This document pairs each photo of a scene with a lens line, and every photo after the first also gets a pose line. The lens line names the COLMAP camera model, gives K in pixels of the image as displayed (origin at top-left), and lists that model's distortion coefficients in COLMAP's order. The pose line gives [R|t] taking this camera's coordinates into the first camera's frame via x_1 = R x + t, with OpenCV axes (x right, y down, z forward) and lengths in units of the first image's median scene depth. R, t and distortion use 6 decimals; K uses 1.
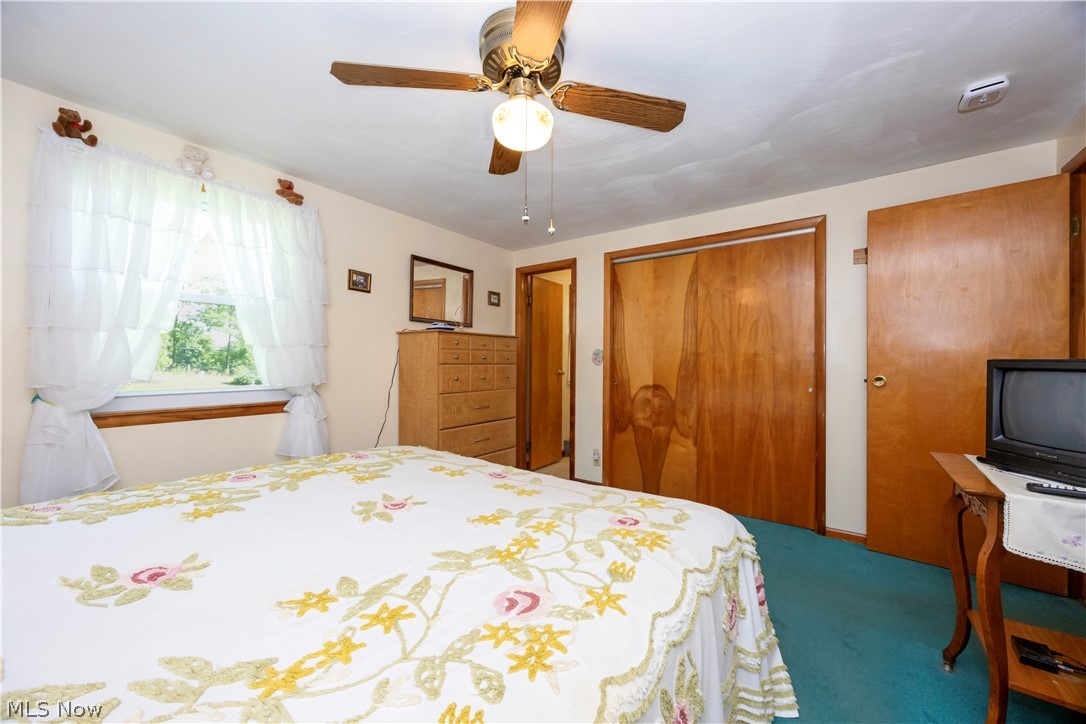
lens RADIAL K [[417.3, 0, 540.1], [0, 417.3, 364.3], [0, 0, 1]] dist [-0.001842, 0.000078]
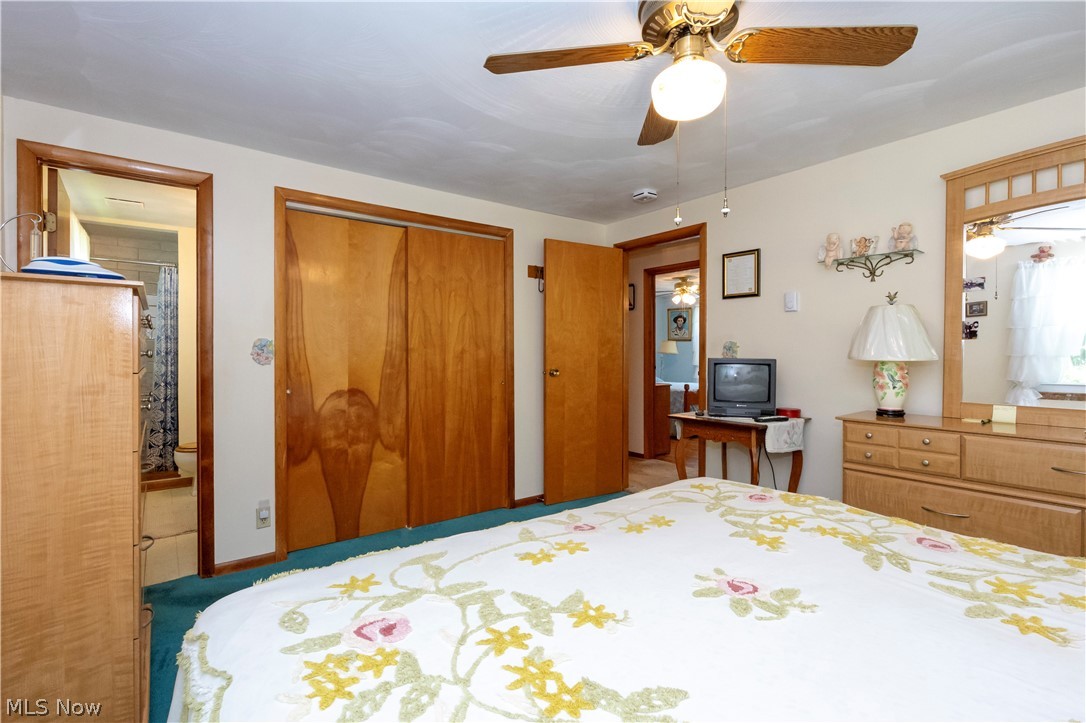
lens RADIAL K [[493.1, 0, 537.0], [0, 493.1, 356.7], [0, 0, 1]] dist [-0.005852, 0.000732]
pose [[0.286911, -0.008308, 0.957921, -0.521383], [0.003827, 0.999964, 0.007527, -0.015779], [-0.957950, 0.001506, 0.286933, 0.475619]]
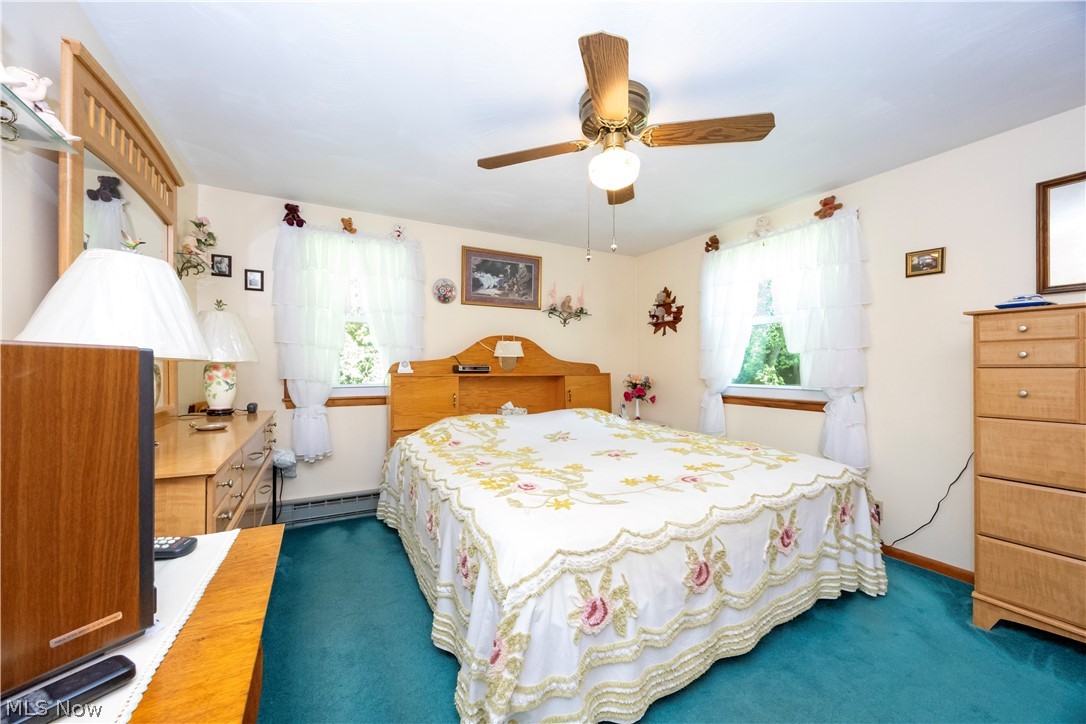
lens RADIAL K [[417.3, 0, 541.4], [0, 417.3, 364.1], [0, 0, 1]] dist [-0.001842, 0.000078]
pose [[-0.425727, -0.010972, -0.904785, 0.539825], [-0.003115, 0.999938, -0.010660, 0.003008], [0.904846, -0.001720, -0.425735, 0.627917]]
